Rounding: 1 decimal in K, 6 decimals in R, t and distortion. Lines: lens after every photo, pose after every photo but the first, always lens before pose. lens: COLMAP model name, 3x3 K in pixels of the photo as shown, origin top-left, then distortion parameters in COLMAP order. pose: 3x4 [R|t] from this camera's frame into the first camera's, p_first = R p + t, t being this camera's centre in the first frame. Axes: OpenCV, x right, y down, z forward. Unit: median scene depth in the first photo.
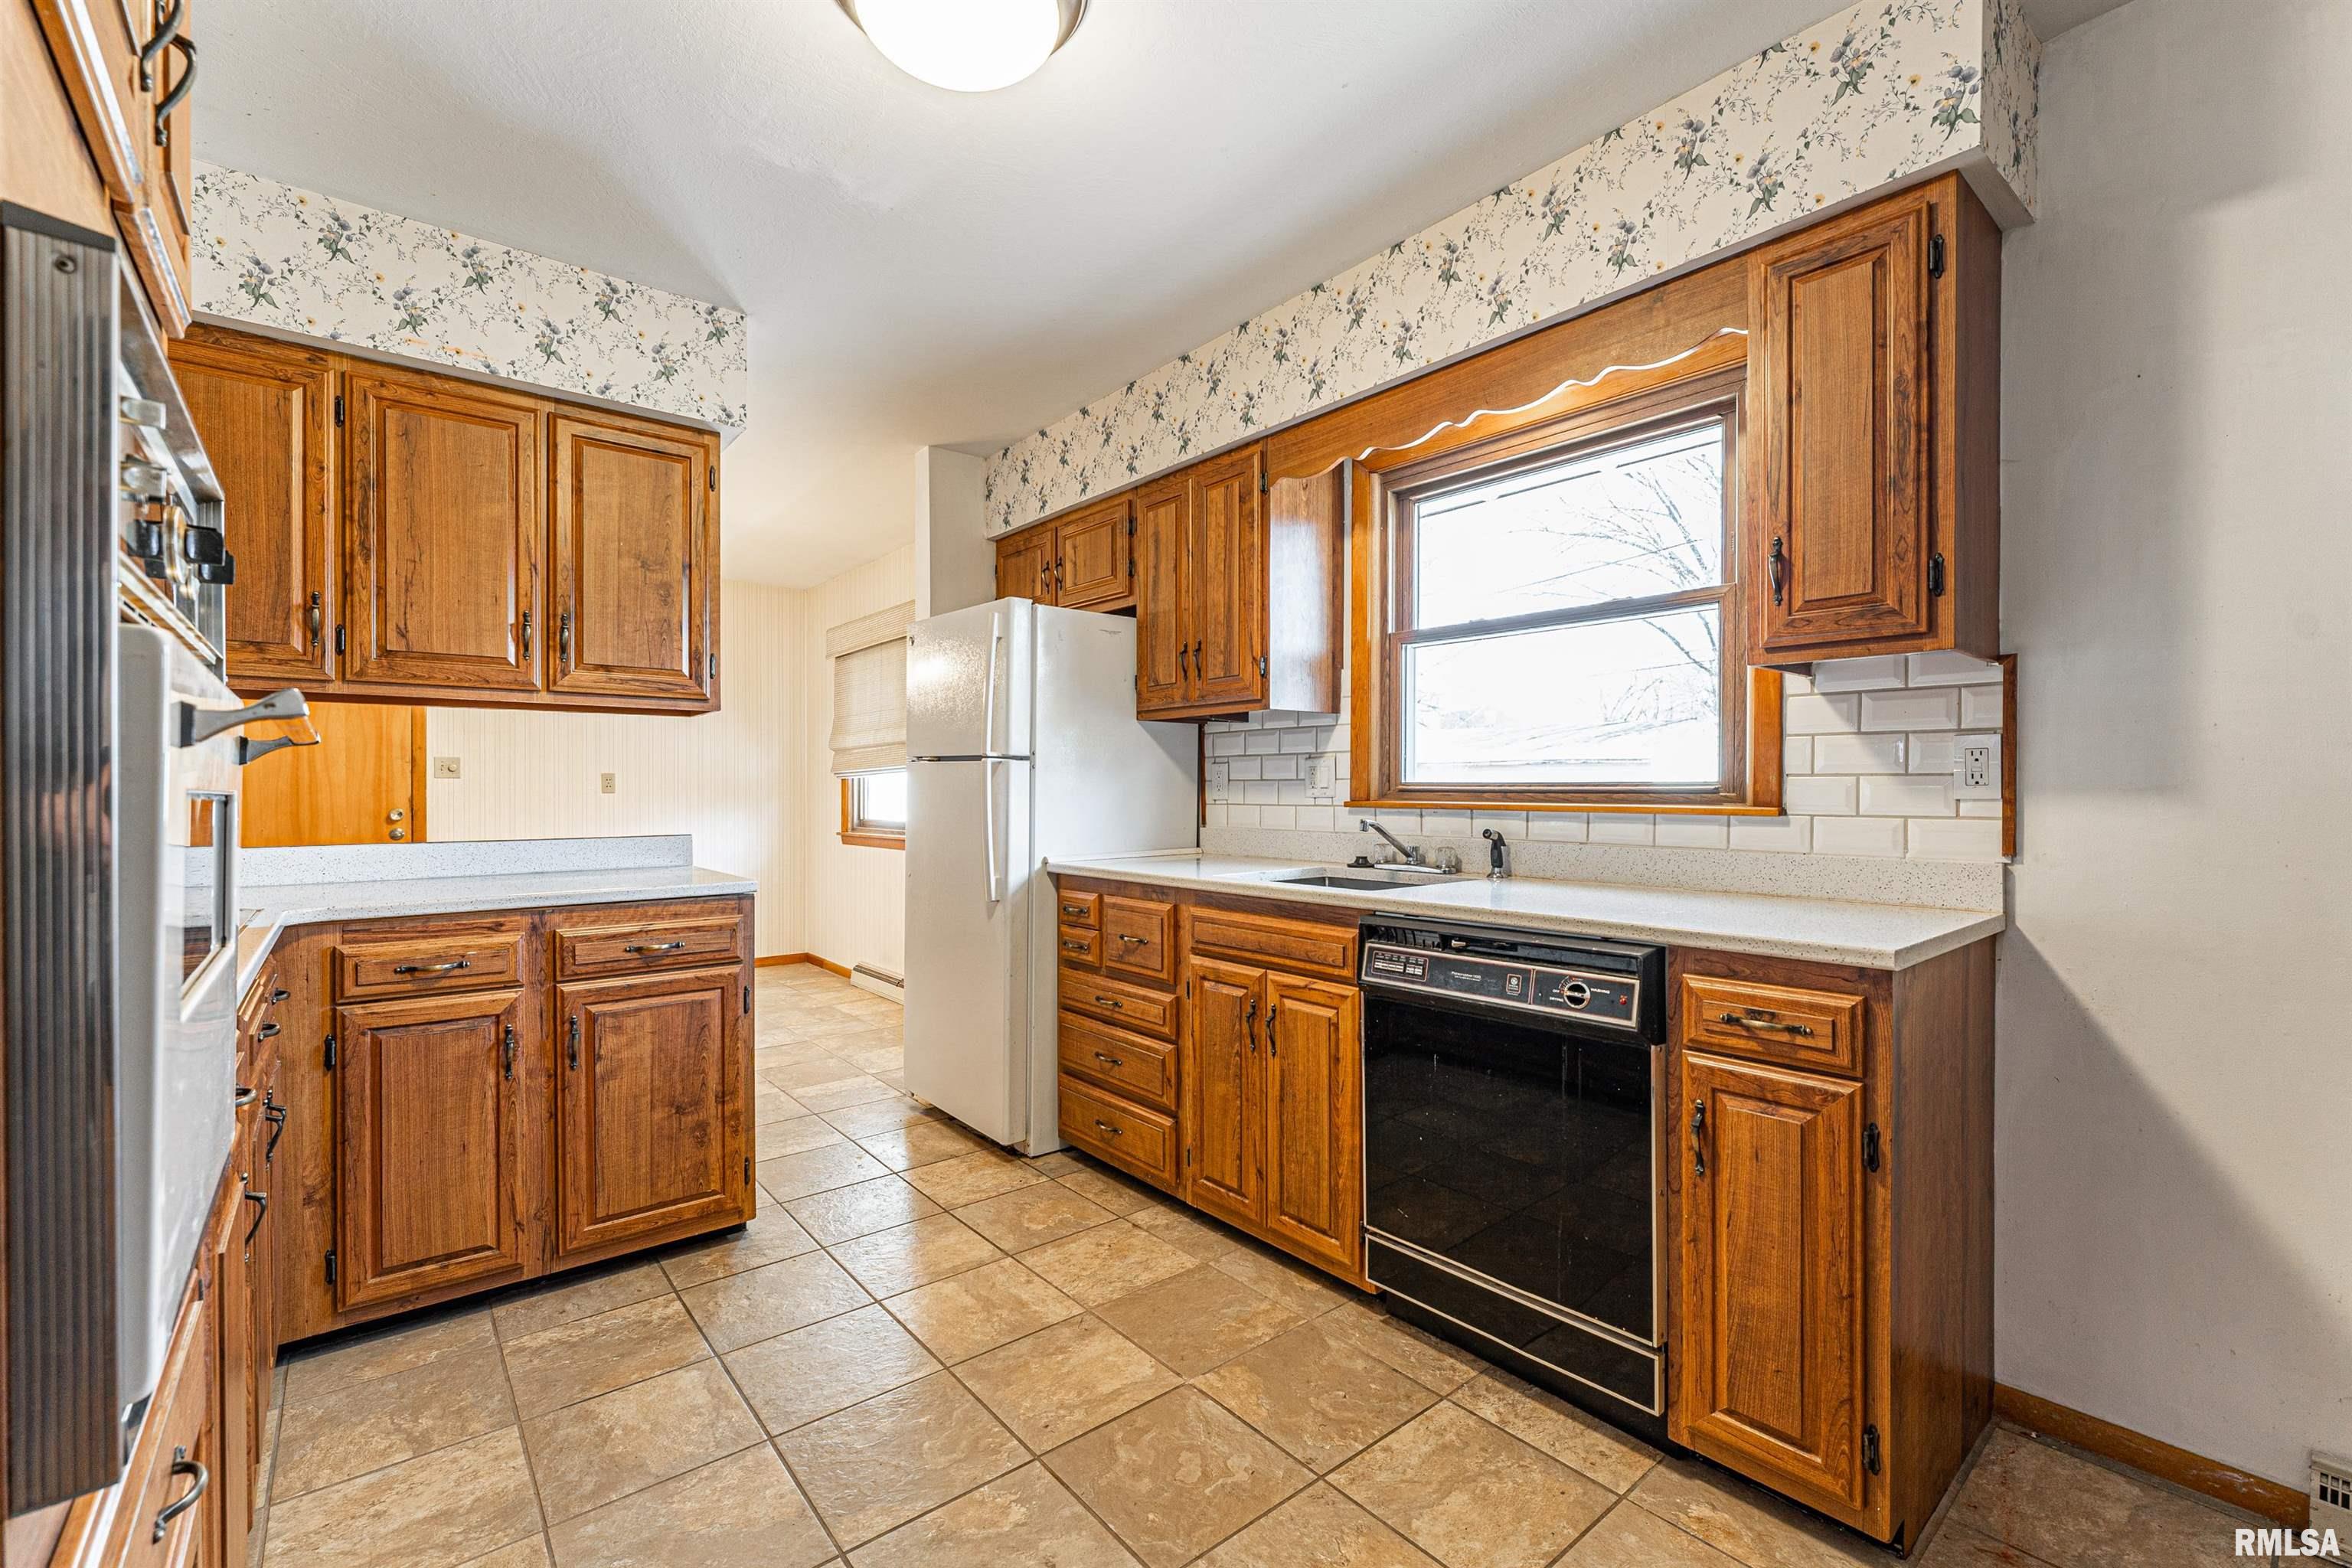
lens RADIAL K [[1007.9, 0, 1170.1], [0, 1007.9, 794.5], [0, 0, 1]] dist [0.000696, -0.000112]
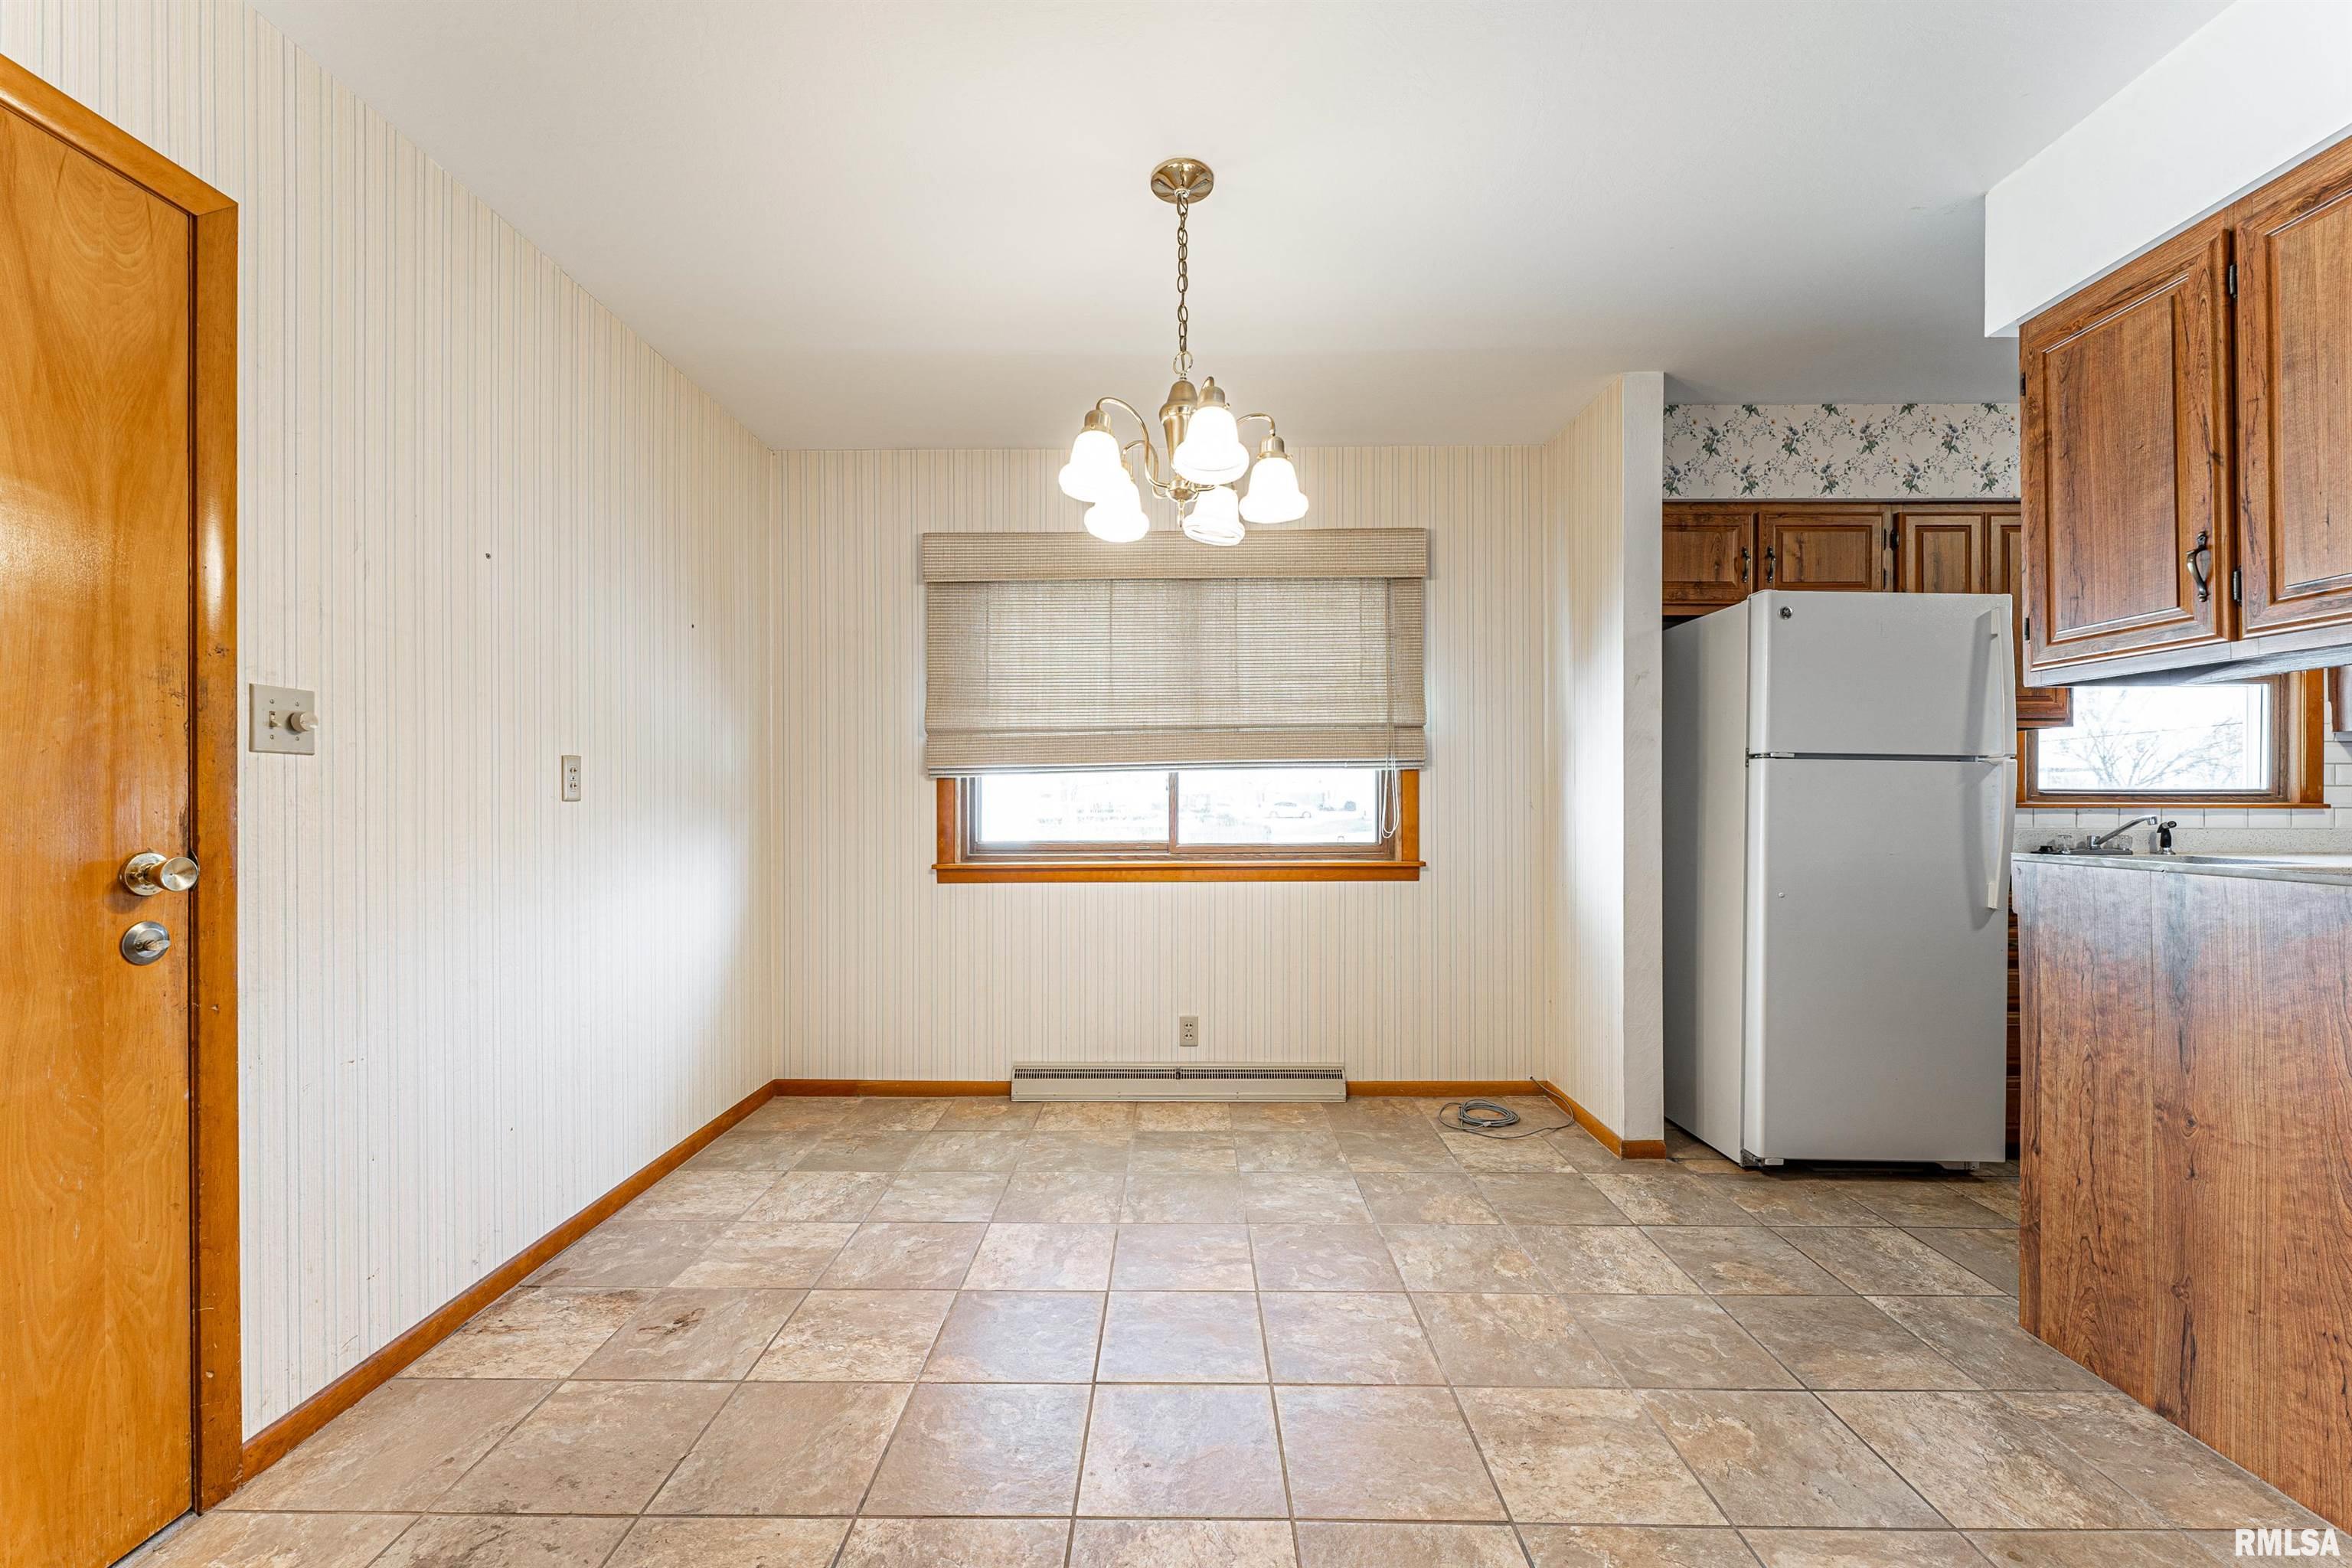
lens RADIAL K [[939.9, 0, 1177.6], [0, 939.9, 798.8], [0, 0, 1]] dist [-0.001224, 0.000963]
pose [[0.632483, 0.001816, 0.774572, -2.052478], [0.005086, 0.999966, -0.006498, 0.005355], [-0.774557, 0.008050, 0.632452, 1.575206]]
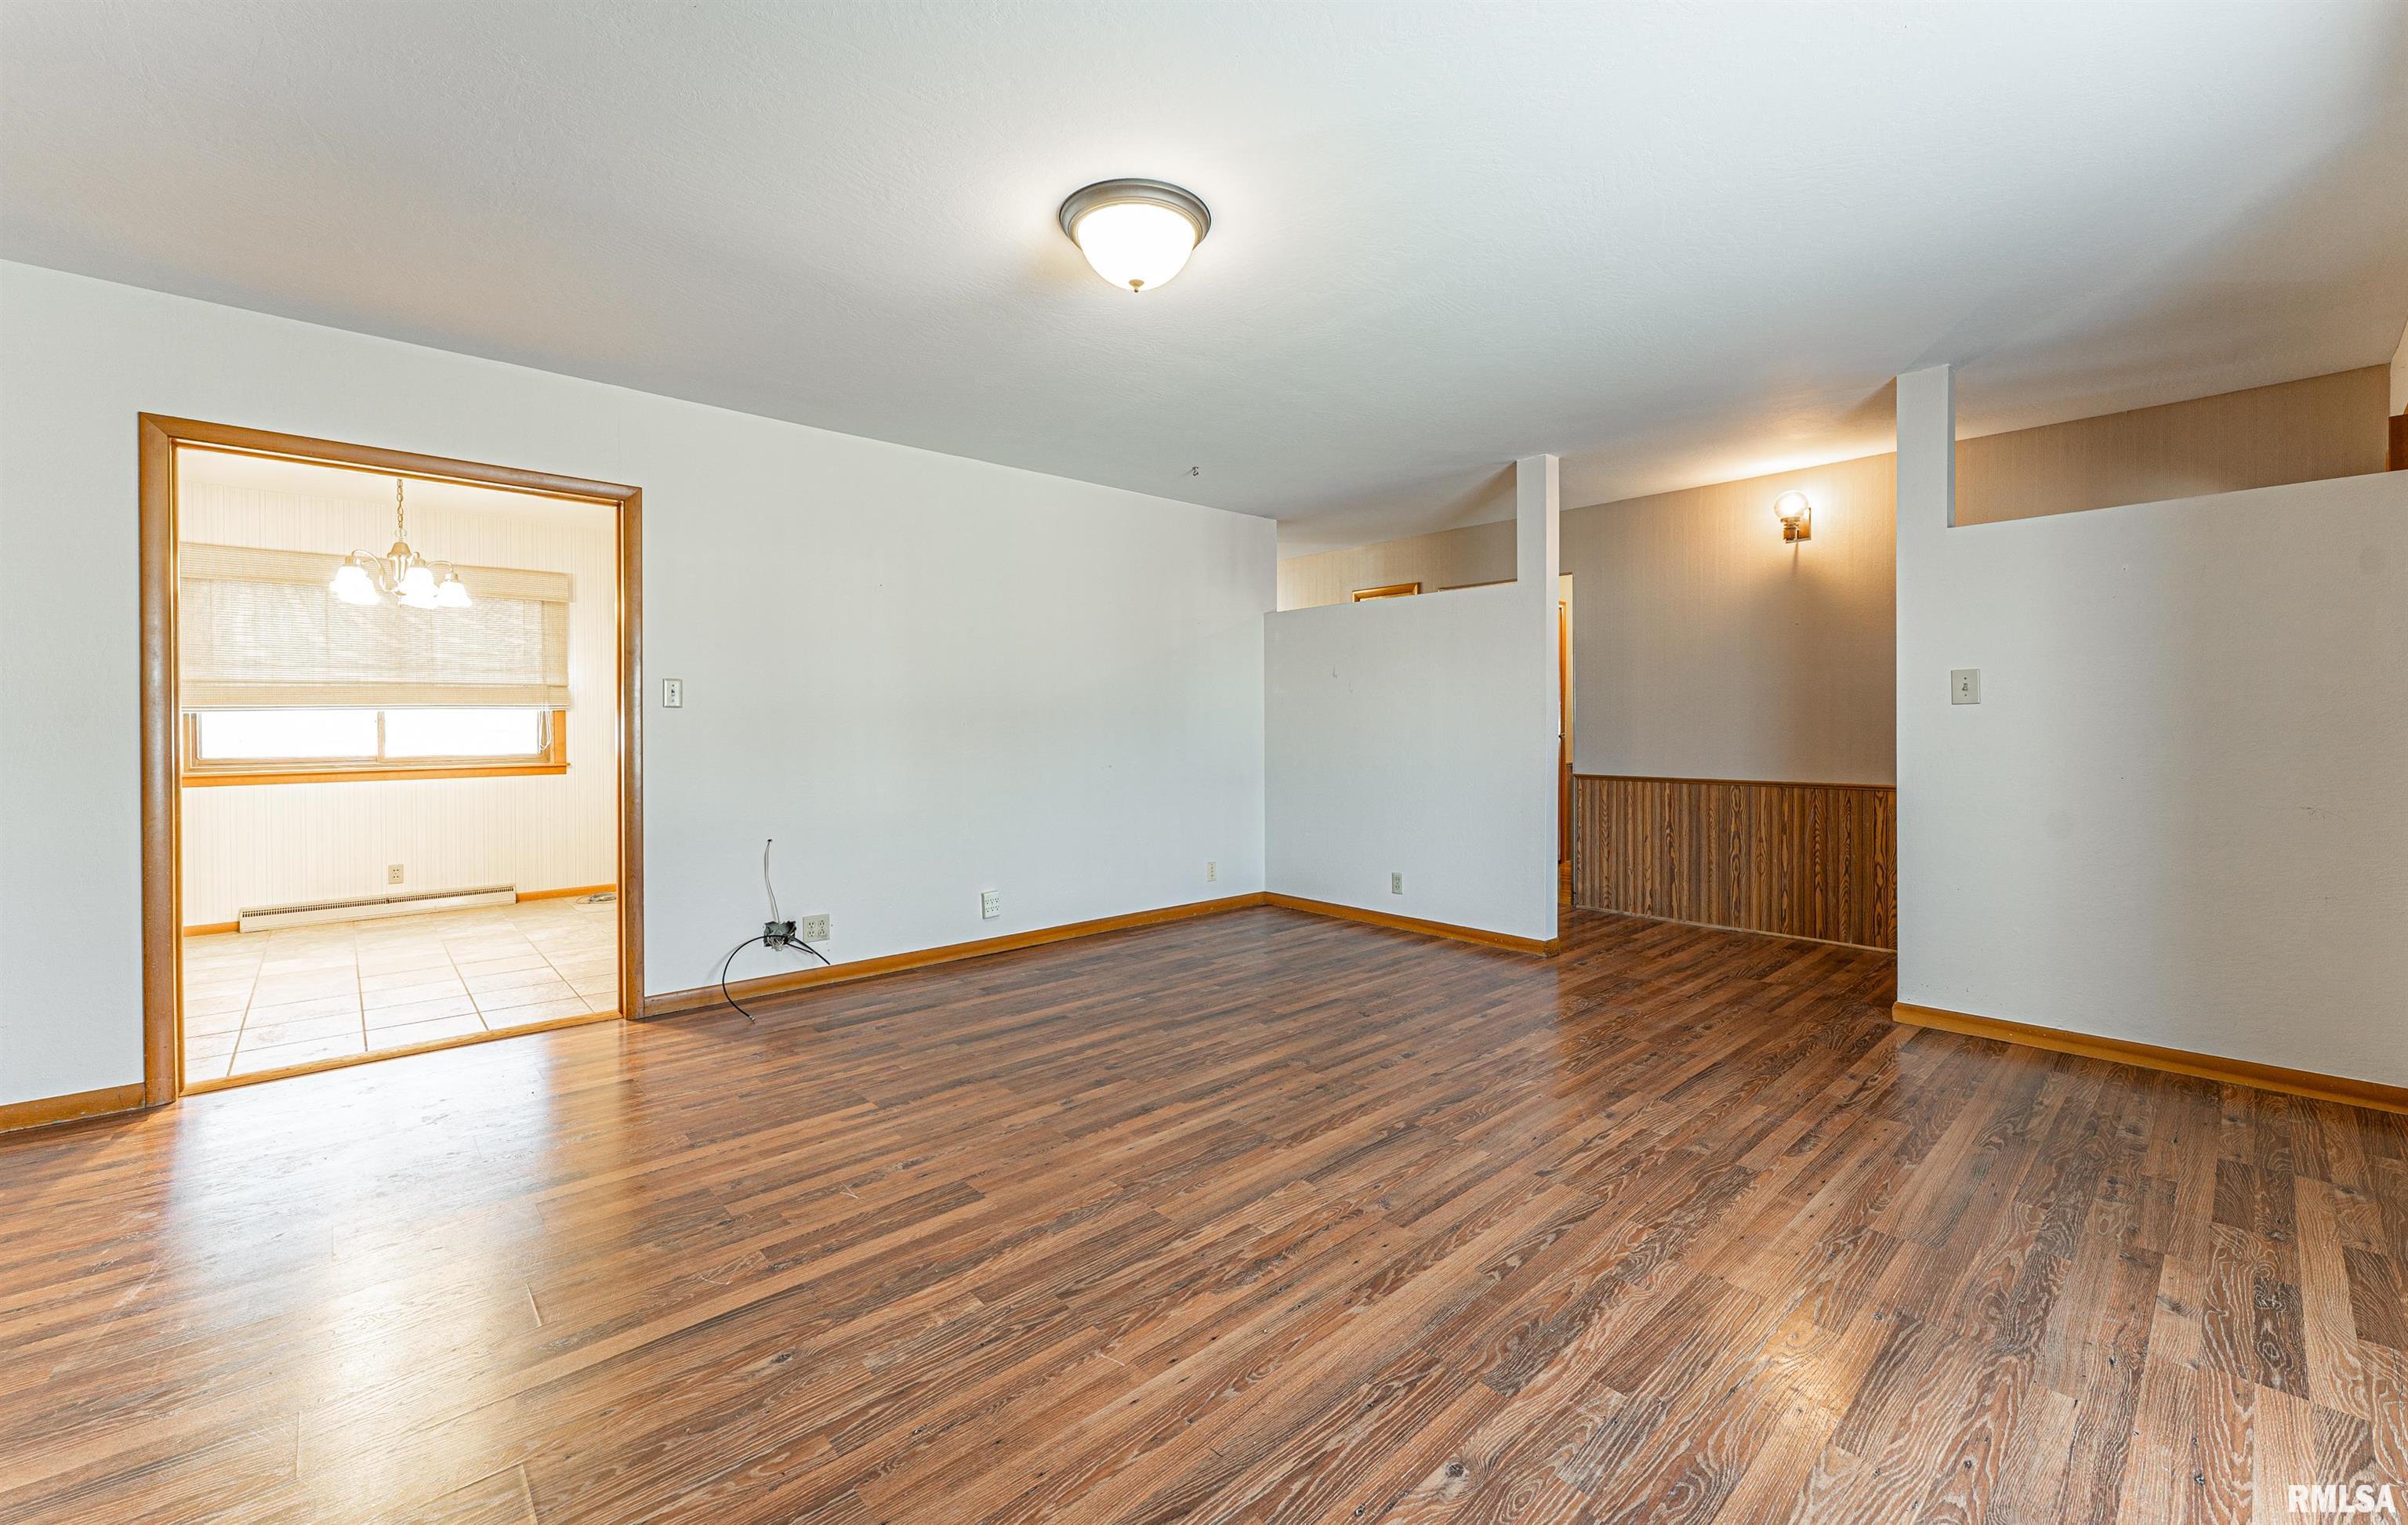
lens RADIAL K [[953.5, 0, 1194.2], [0, 953.5, 730.8], [0, 0, 1]] dist [0.001051, -0.000145]
pose [[-0.052993, -0.006353, 0.998575, -3.640841], [0.011056, 0.999915, 0.006948, 0.008744], [-0.998534, 0.011409, -0.052919, 0.443350]]
